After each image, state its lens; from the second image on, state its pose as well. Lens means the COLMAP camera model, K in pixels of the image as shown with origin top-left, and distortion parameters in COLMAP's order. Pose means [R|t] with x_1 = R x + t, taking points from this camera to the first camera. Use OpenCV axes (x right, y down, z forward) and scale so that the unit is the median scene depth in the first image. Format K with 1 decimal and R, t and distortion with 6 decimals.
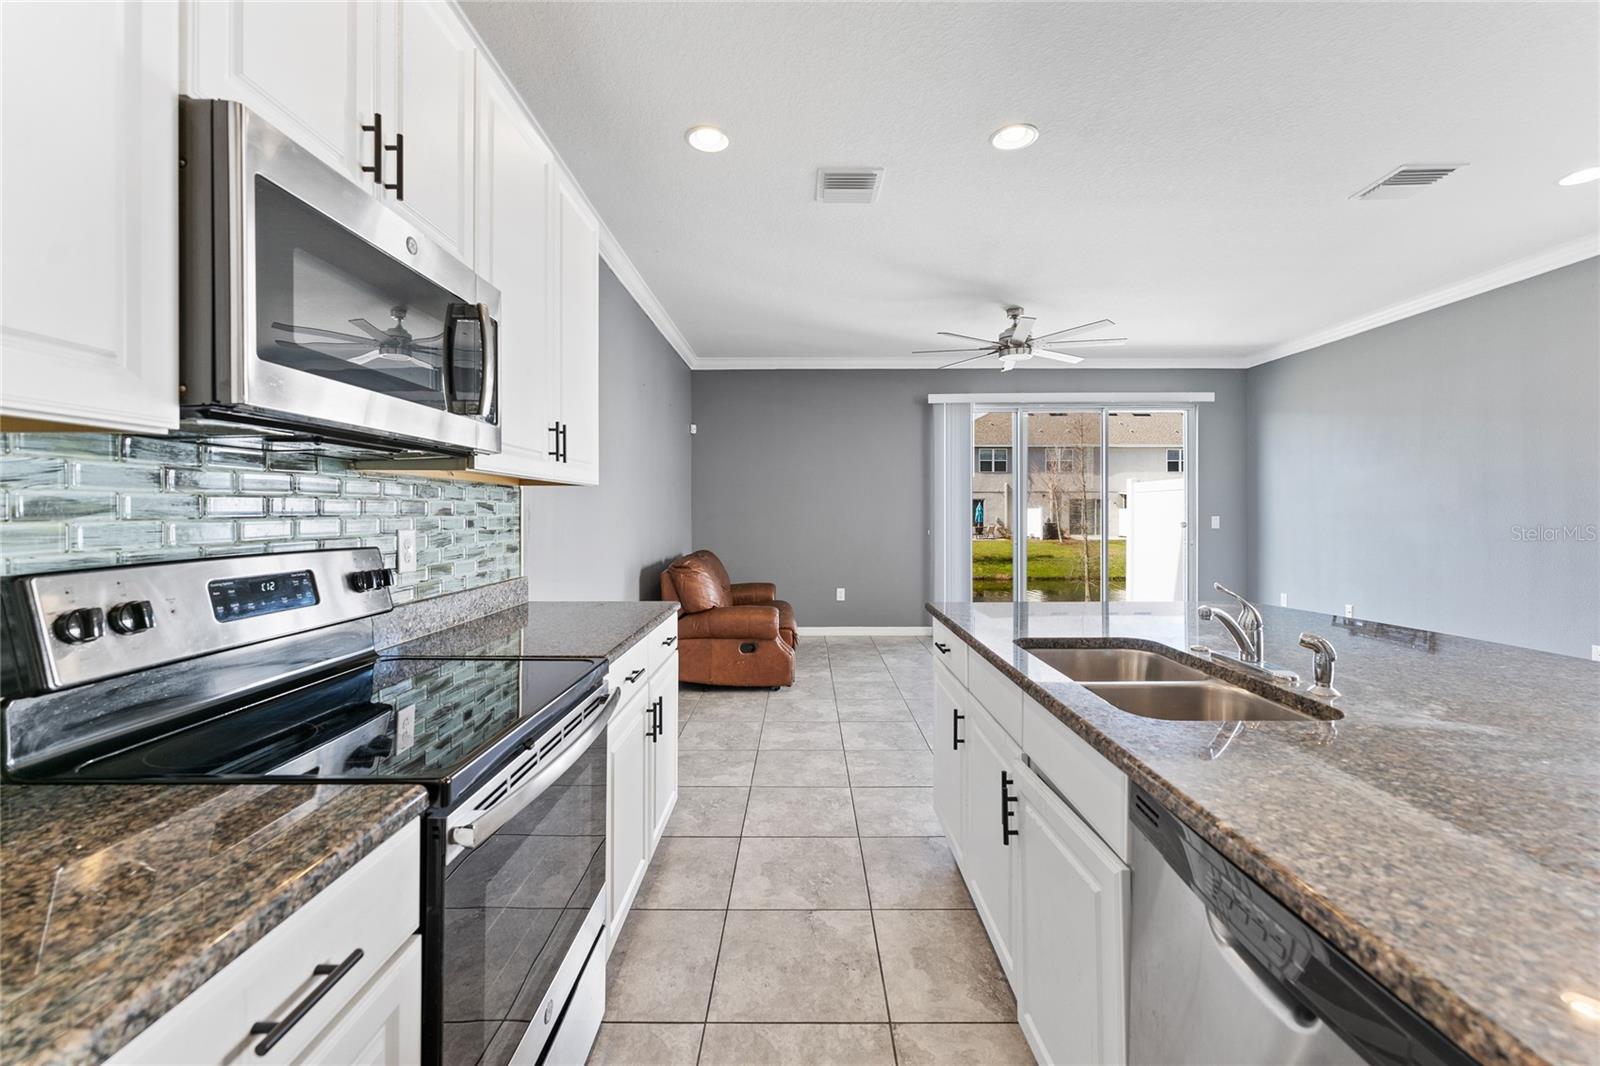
lens RADIAL K [[643.5, 0, 802.7], [0, 643.5, 509.8], [0, 0, 1]] dist [0.000283, 0.000020]
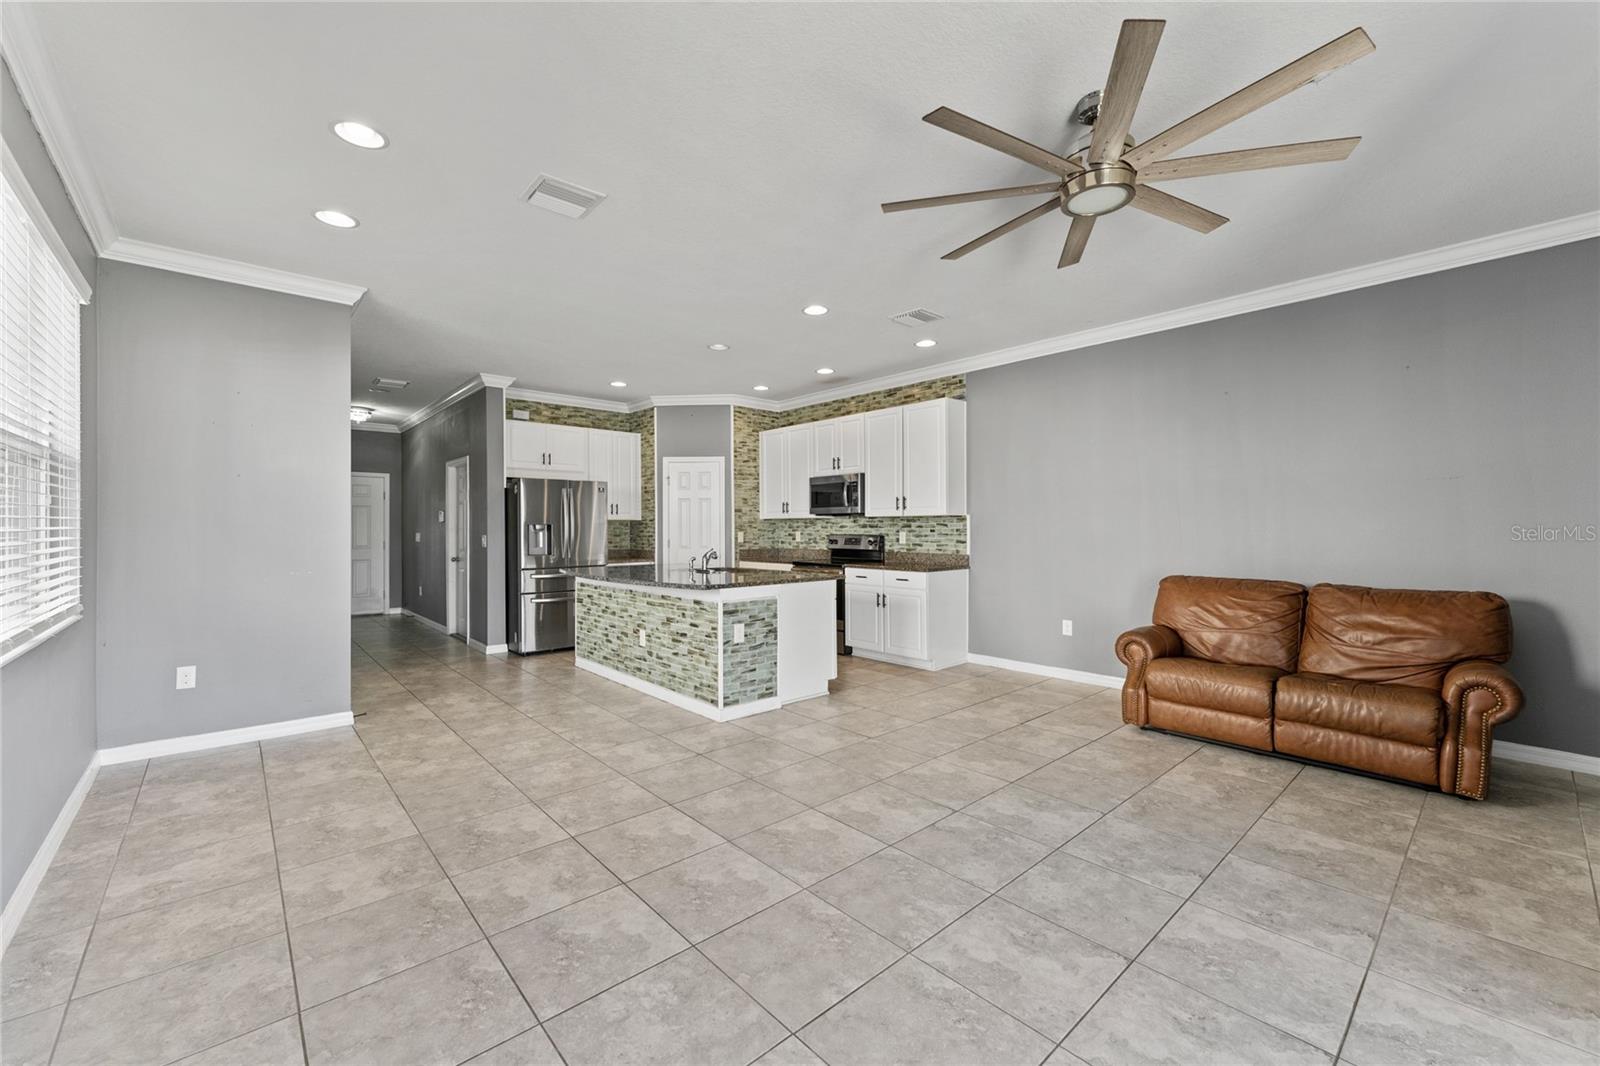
lens RADIAL K [[642.1, 0, 799.2], [0, 642.1, 527.1], [0, 0, 1]] dist [0.000175, 0.000096]
pose [[-0.744543, 0.004933, -0.667557, 1.306643], [0.008381, 0.999963, -0.001958, 0.004171], [0.667522, -0.007053, -0.744556, 1.949119]]
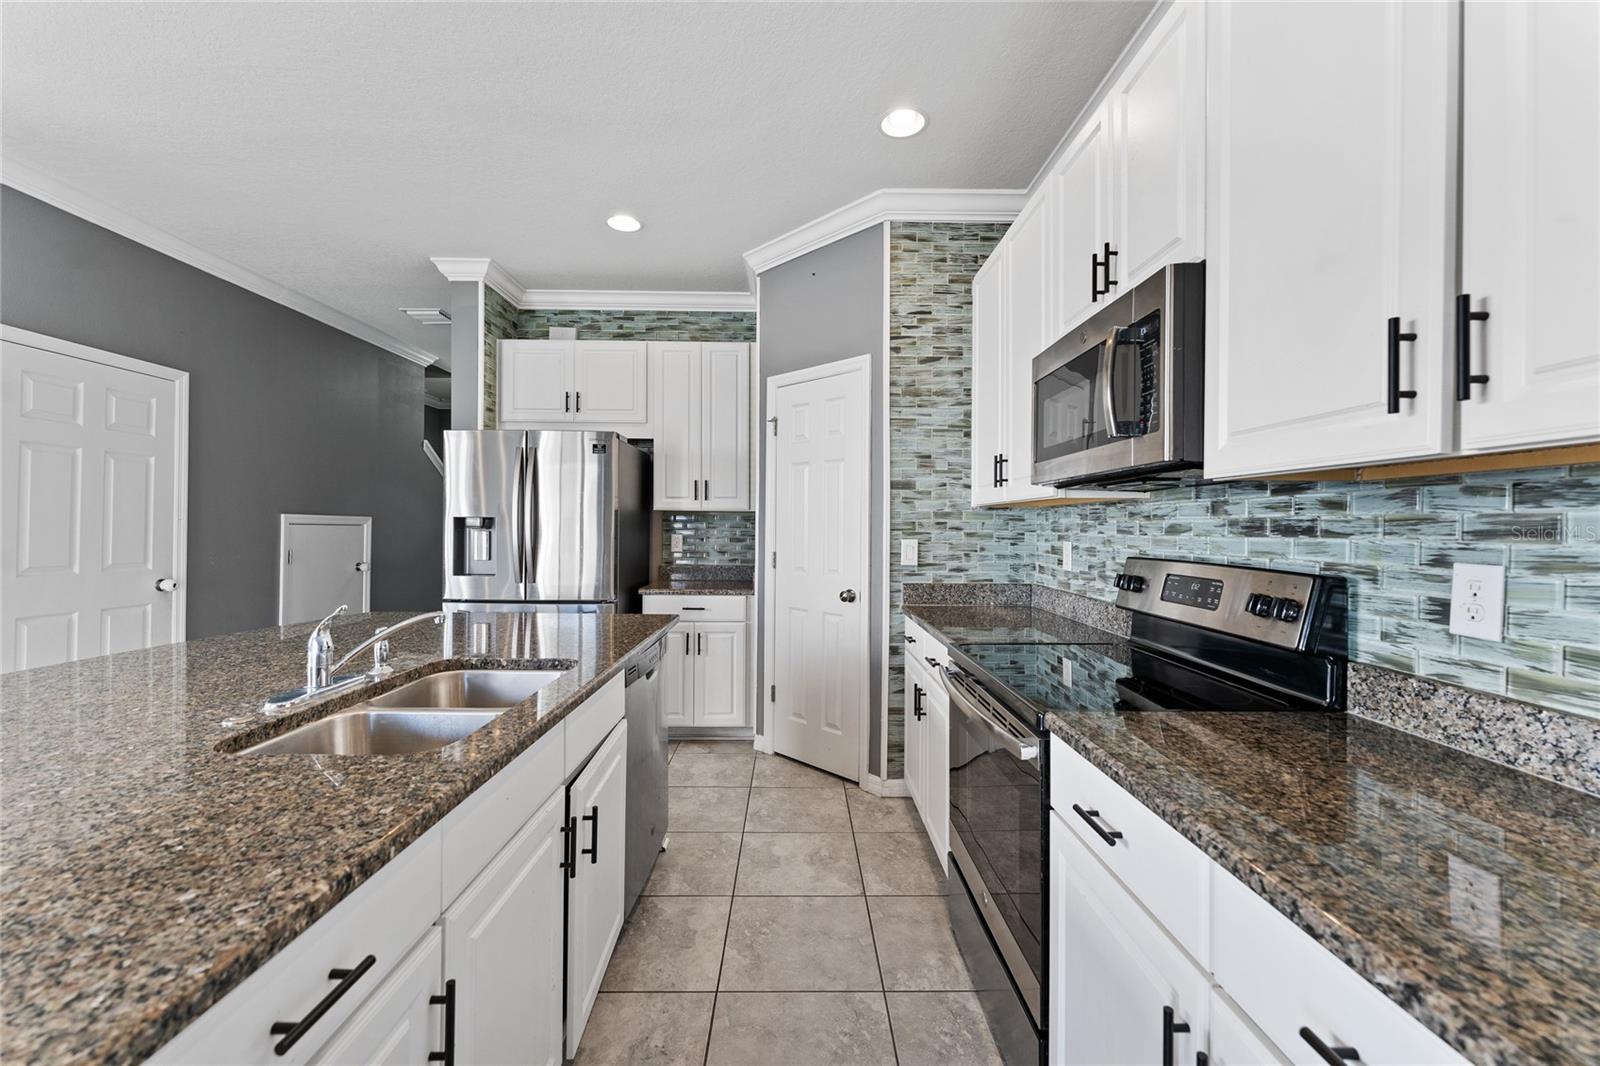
lens RADIAL K [[642.1, 0, 799.2], [0, 642.1, 527.1], [0, 0, 1]] dist [0.000175, 0.000096]
pose [[-0.999923, -0.005035, -0.011302, 0.003727], [-0.005013, 0.999985, -0.001990, 0.000769], [0.011312, -0.001933, -0.999934, 0.937747]]
